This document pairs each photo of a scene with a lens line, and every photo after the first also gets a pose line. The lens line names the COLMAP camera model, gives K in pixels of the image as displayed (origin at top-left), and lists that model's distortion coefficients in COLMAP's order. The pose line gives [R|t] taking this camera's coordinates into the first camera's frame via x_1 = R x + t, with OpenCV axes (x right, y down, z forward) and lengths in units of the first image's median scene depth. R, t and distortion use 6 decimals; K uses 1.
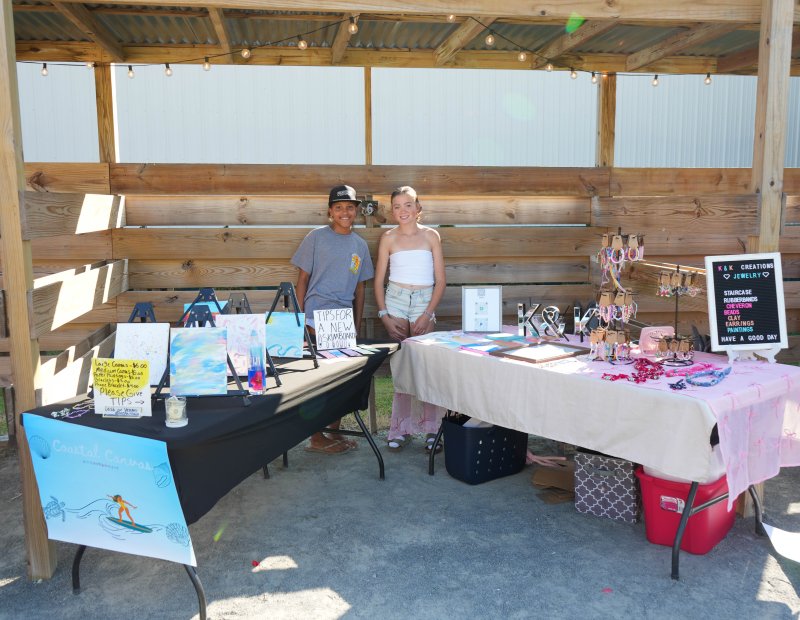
lens RADIAL K [[800.8, 0, 400.0], [0, 800.8, 310.0], [0, 0, 1]] dist [-0.008551, 0.001457]
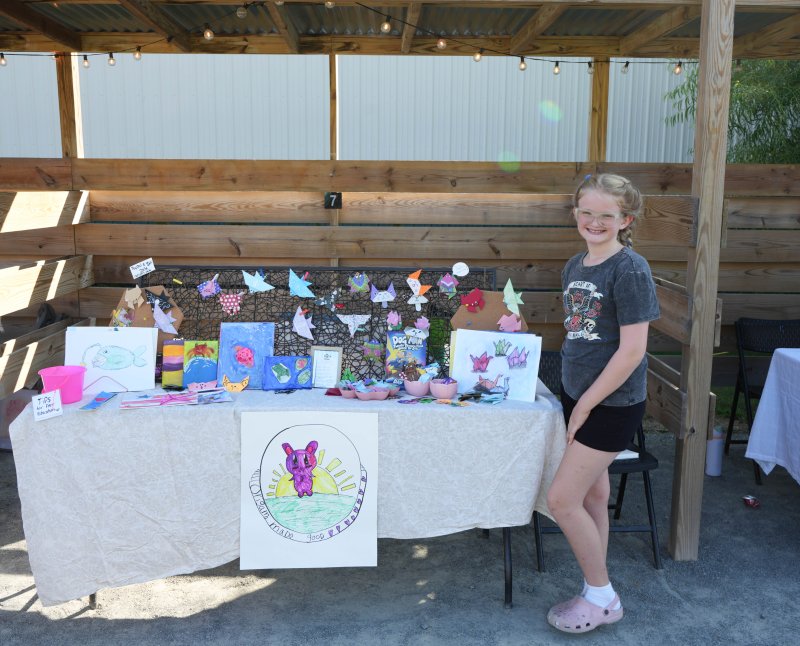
lens RADIAL K [[858.4, 0, 400.0], [0, 858.4, 323.0], [0, 0, 1]] dist [0.004147, -0.010781]
pose [[0.992268, 0.026499, -0.121252, 0.173678], [-0.025671, 0.999635, 0.008388, -0.002314], [0.121430, -0.005211, 0.992586, 0.018855]]
